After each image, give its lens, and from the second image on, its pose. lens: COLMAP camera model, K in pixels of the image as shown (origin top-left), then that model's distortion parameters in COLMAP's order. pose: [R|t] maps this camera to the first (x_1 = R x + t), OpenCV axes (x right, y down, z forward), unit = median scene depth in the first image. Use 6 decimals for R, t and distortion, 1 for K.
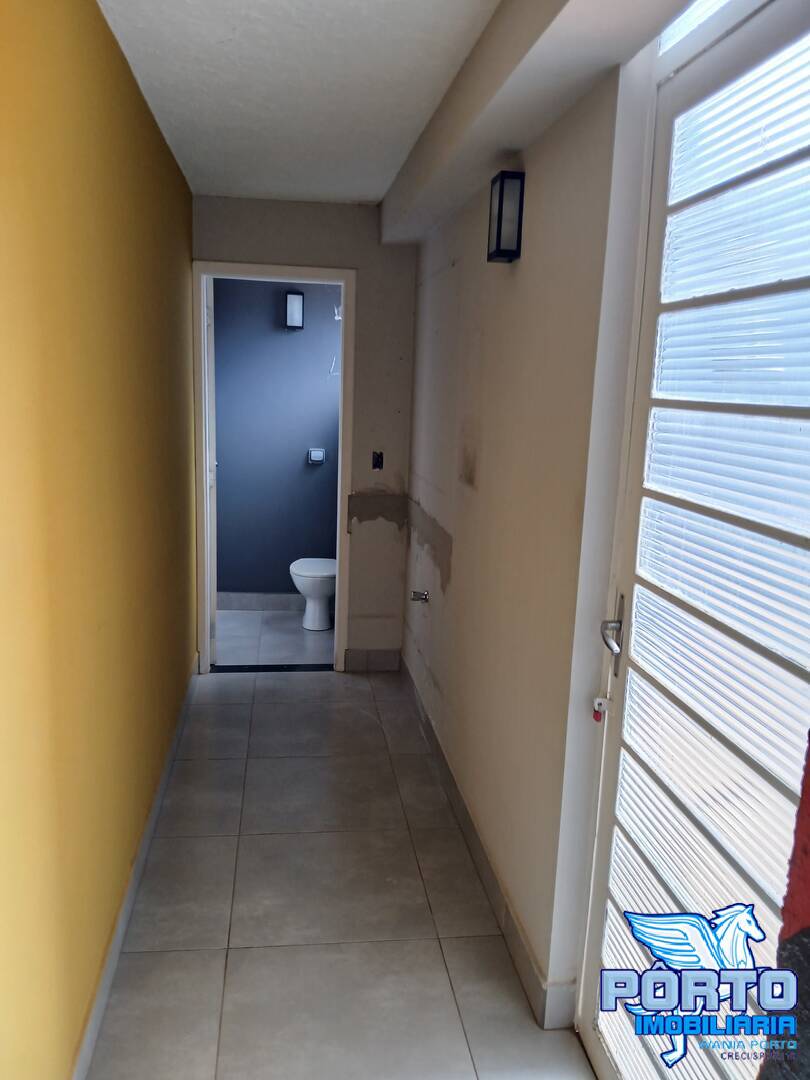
lens RADIAL K [[852.9, 0, 409.1], [0, 852.9, 536.8], [0, 0, 1]] dist [0.033427, -0.000157]
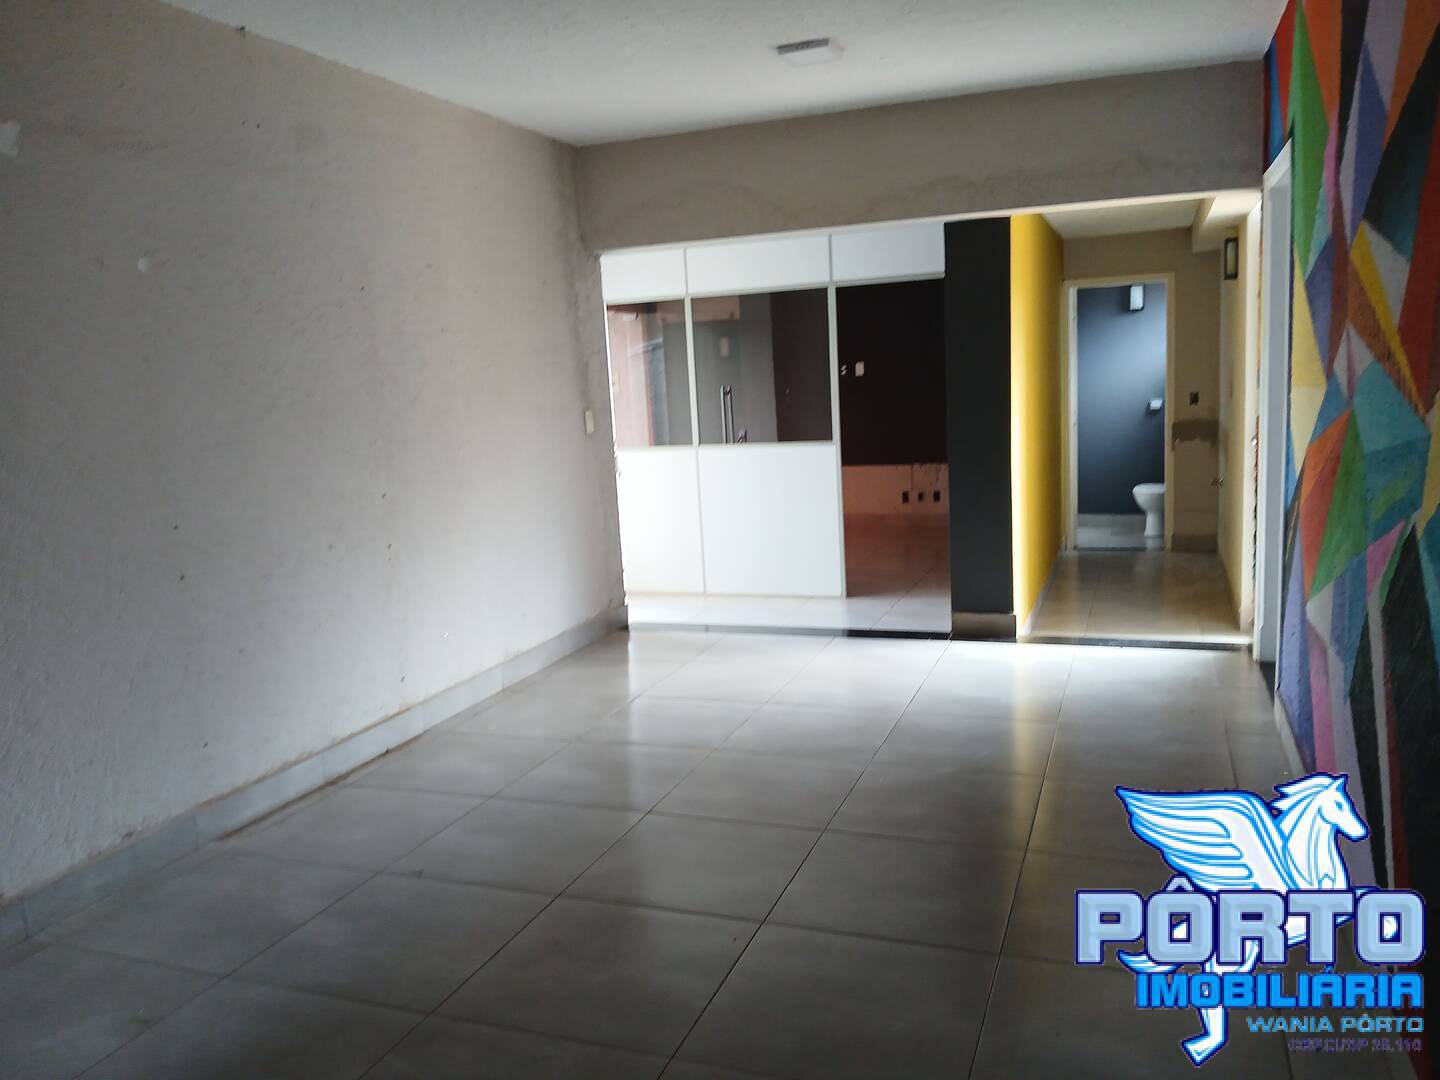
lens RADIAL K [[1137.2, 0, 728.0], [0, 1137.2, 541.7], [0, 0, 1]] dist [0.033427, -0.000157]
pose [[0.875177, -0.009088, -0.483717, 0.191097], [-0.003930, 0.999657, -0.025892, 0.189428], [0.483787, 0.024561, 0.874841, -0.981027]]
